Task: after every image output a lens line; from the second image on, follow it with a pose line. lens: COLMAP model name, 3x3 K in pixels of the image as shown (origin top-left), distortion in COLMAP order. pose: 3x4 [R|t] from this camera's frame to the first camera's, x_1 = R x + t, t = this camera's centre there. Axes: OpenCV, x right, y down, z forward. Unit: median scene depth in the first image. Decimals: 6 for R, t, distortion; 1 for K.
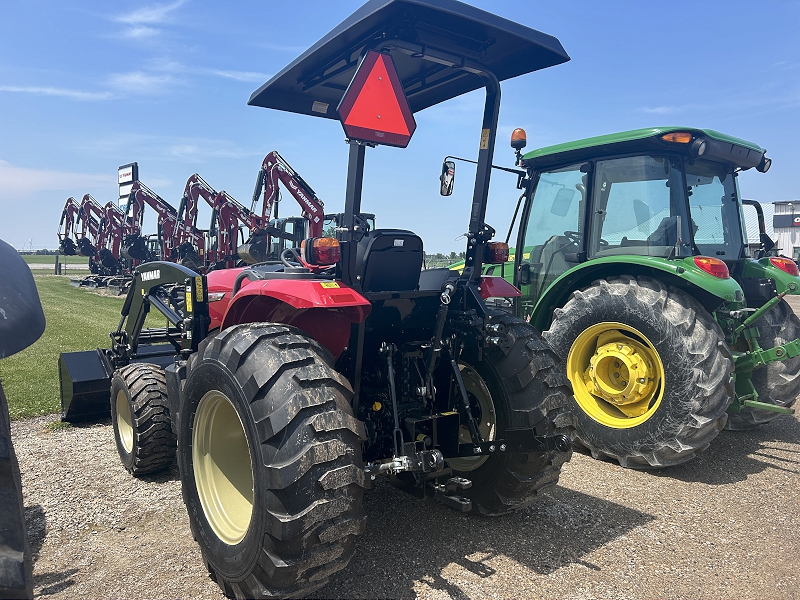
lens RADIAL K [[607.8, 0, 395.2], [0, 607.8, 298.6], [0, 0, 1]] dist [0.028311, -0.007598]
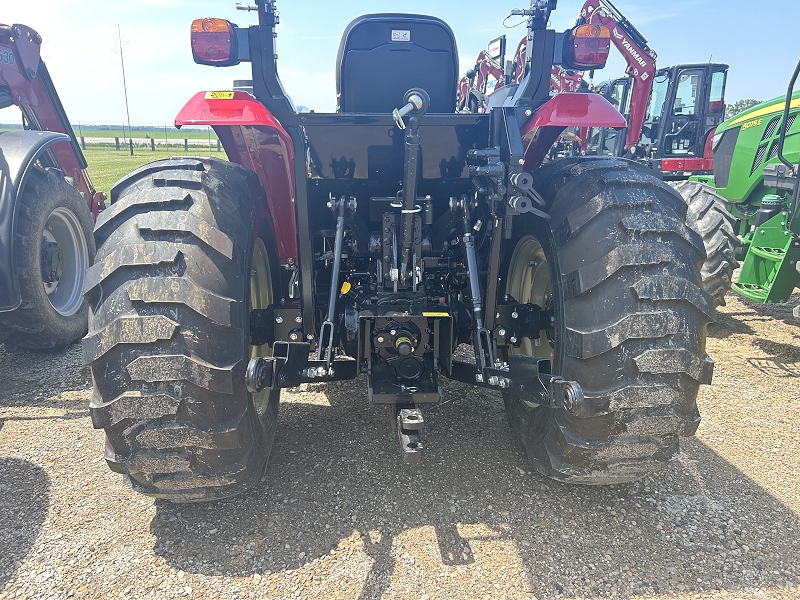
lens RADIAL K [[607.8, 0, 395.2], [0, 607.8, 298.6], [0, 0, 1]] dist [0.028311, -0.007598]
pose [[0.822321, 0.145173, -0.550194, 0.373564], [-0.039285, 0.979085, 0.199623, 0.044239], [0.567666, -0.142540, 0.810825, 0.427774]]
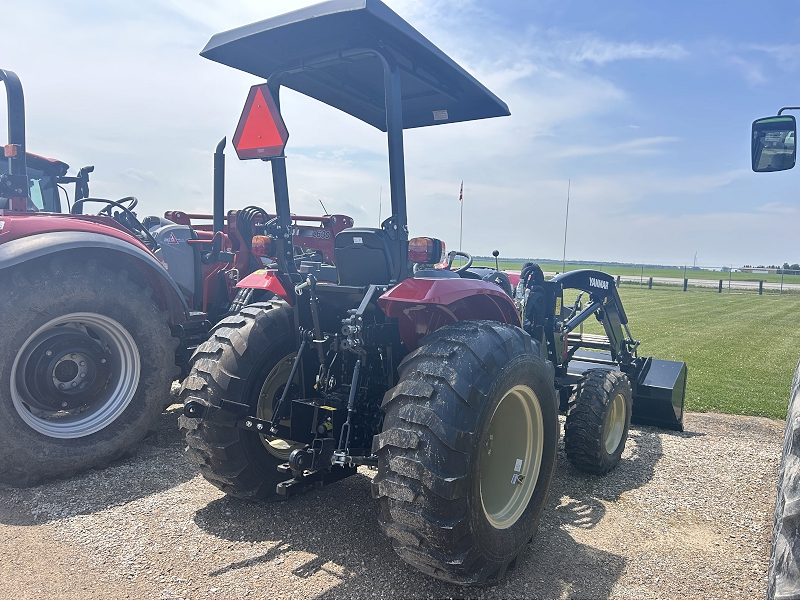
lens RADIAL K [[607.8, 0, 395.2], [0, 607.8, 298.6], [0, 0, 1]] dist [0.028311, -0.007598]
pose [[0.242398, 0.065112, -0.967990, 1.000660], [-0.102050, 0.993921, 0.041302, -0.040502], [0.964795, 0.088772, 0.247569, 0.781884]]
